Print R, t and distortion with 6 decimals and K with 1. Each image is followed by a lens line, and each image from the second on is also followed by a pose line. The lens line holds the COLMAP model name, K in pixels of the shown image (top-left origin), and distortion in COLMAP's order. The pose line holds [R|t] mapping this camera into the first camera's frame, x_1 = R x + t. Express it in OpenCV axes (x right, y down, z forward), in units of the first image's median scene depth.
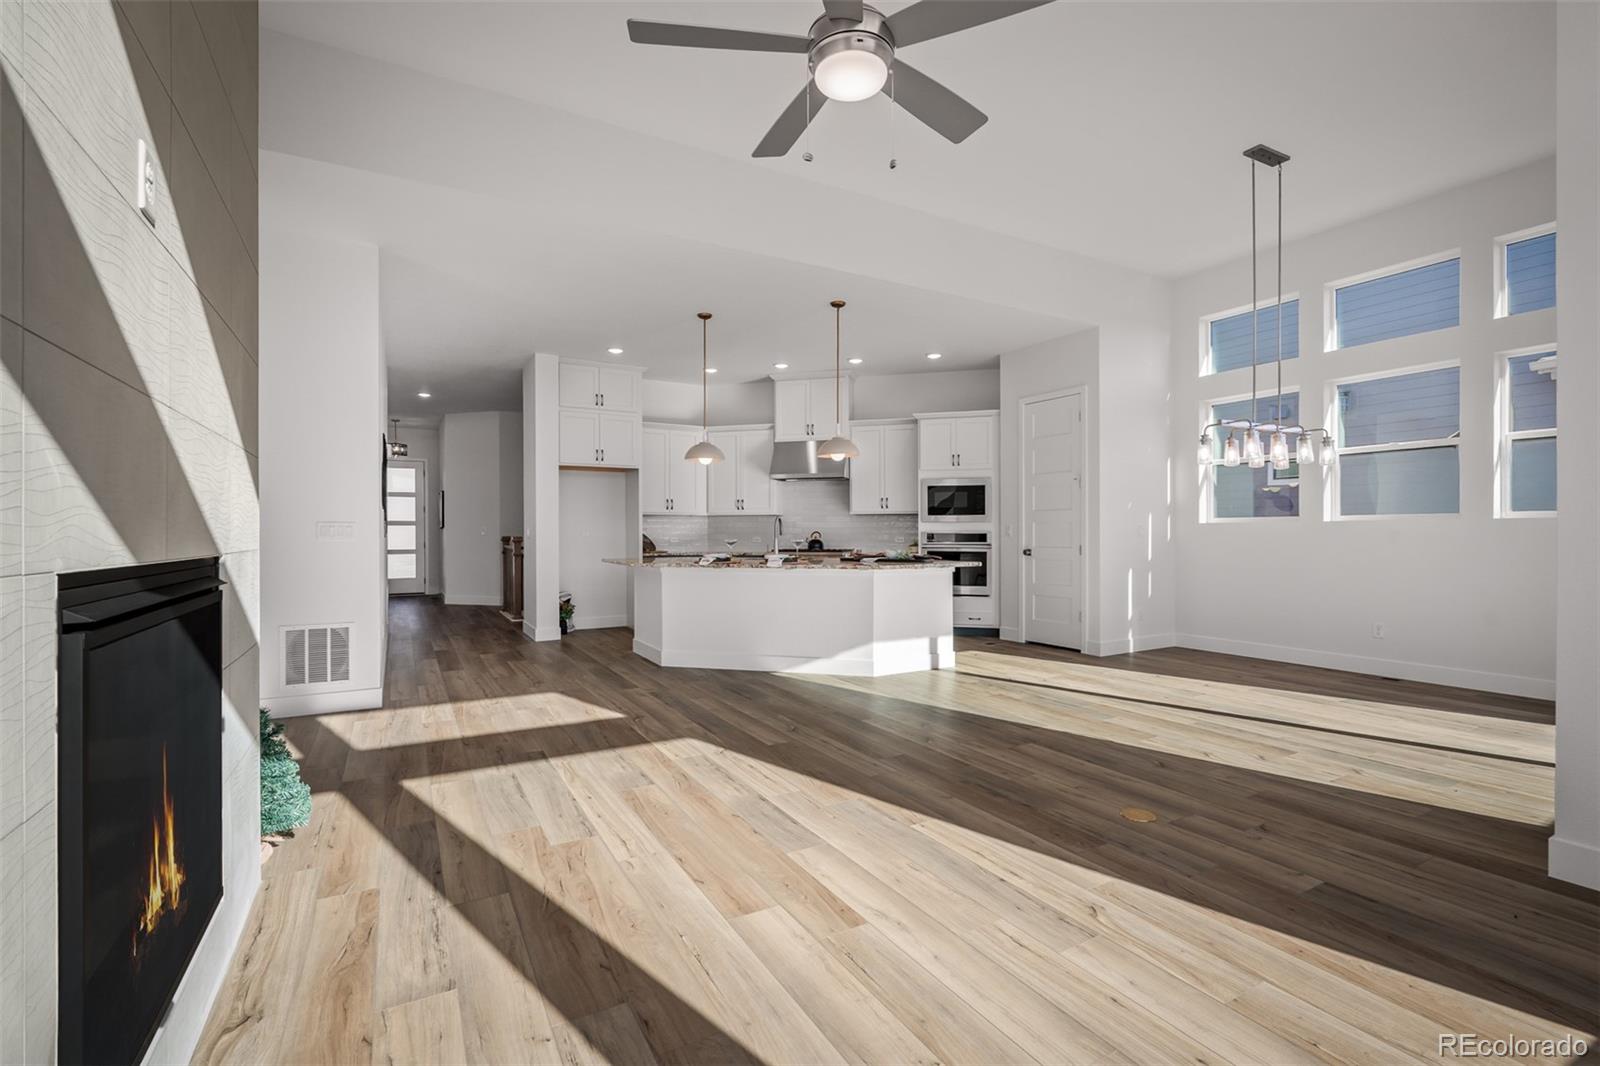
lens RADIAL K [[710.0, 0, 800.0], [0, 710.0, 533.0], [0, 0, 1]] dist [-0.000134, 0.000000]
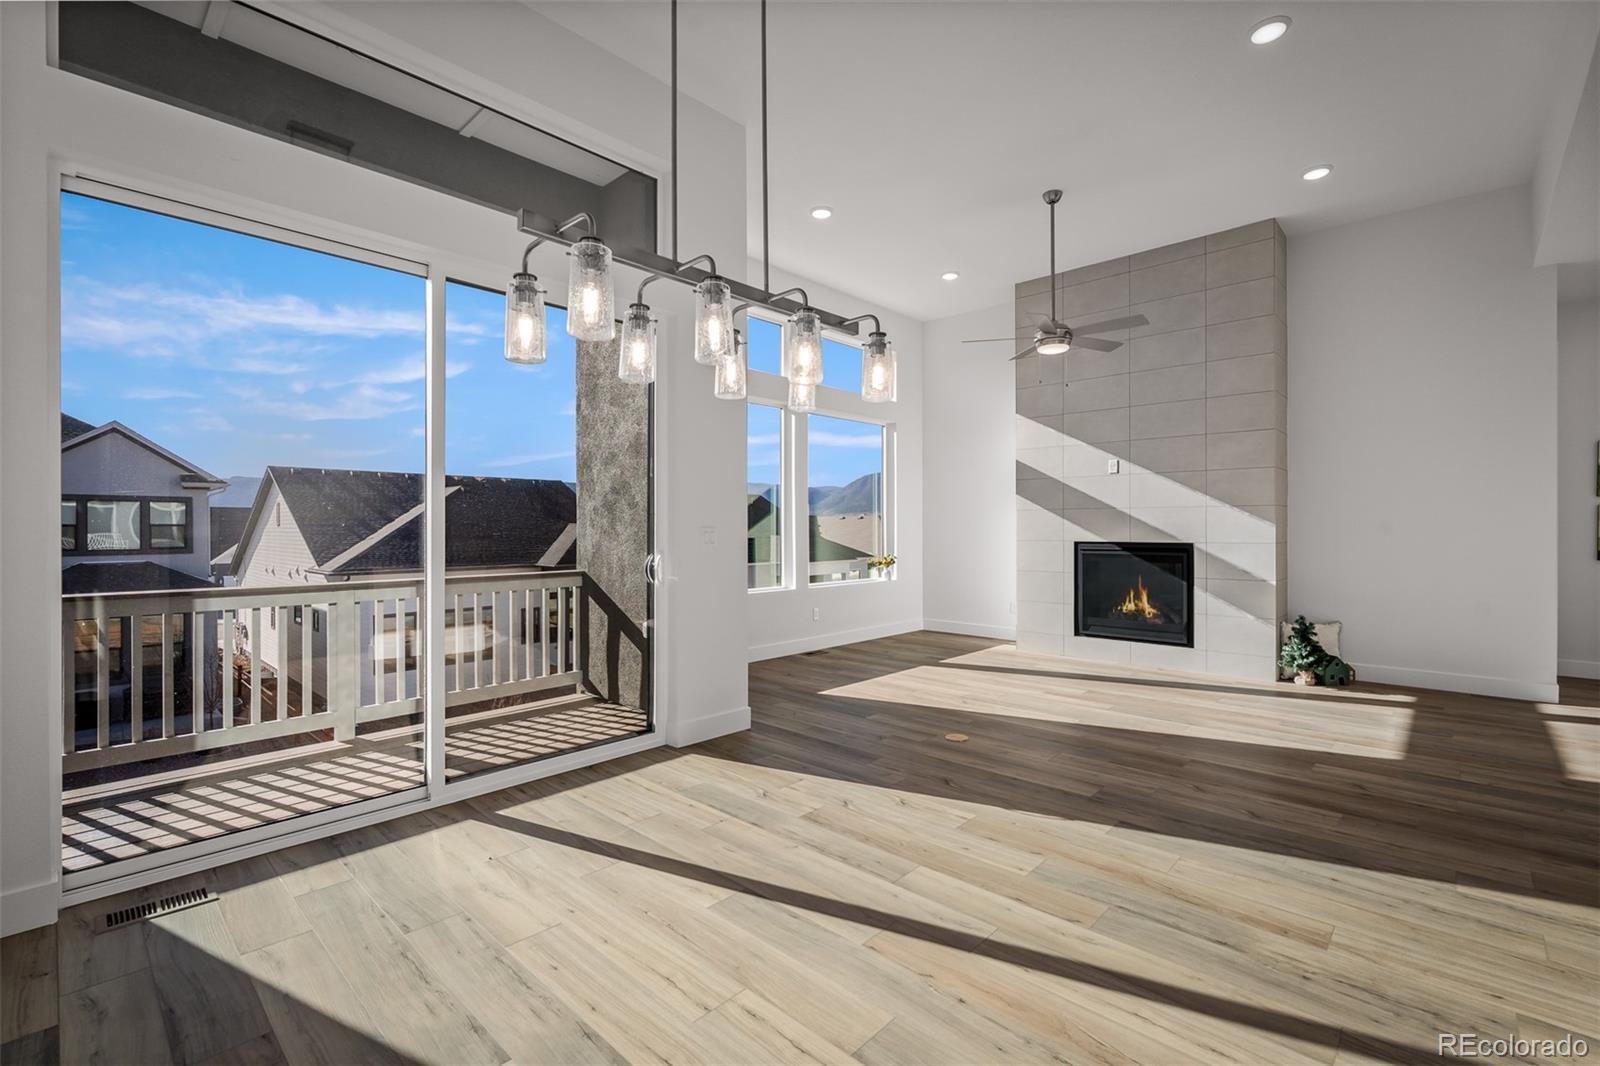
lens RADIAL K [[710.0, 0, 800.0], [0, 710.0, 533.0], [0, 0, 1]] dist [-0.000134, 0.000000]
pose [[-0.954909, 0.004181, -0.296870, 1.060489], [0.002860, 0.999984, 0.004885, -0.019857], [0.296886, 0.003816, -0.954905, 2.003164]]
